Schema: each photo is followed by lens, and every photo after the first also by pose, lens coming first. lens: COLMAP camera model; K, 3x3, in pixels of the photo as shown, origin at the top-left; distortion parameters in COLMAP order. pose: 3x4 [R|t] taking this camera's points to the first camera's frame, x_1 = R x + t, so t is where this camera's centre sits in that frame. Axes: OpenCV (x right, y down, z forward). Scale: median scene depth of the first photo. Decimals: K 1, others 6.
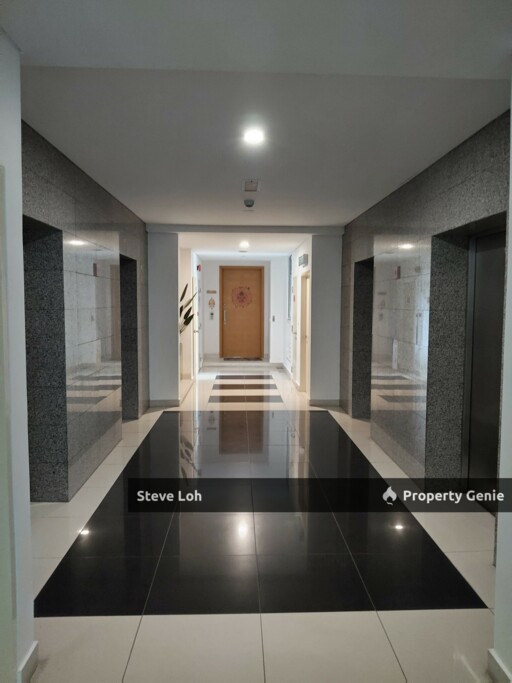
lens RADIAL K [[504.5, 0, 257.7], [0, 504.5, 340.0], [0, 0, 1]] dist [0.008491, -0.006531]
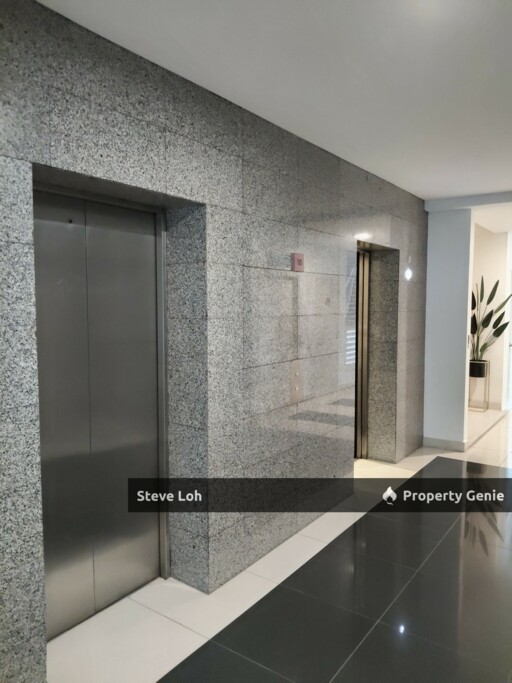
lens RADIAL K [[504.5, 0, 257.7], [0, 504.5, 340.0], [0, 0, 1]] dist [0.008491, -0.006531]
pose [[0.786593, 0.036036, -0.616419, 0.057076], [-0.040358, 0.999161, 0.006912, -0.022460], [0.616151, 0.019441, 0.787388, 0.289951]]
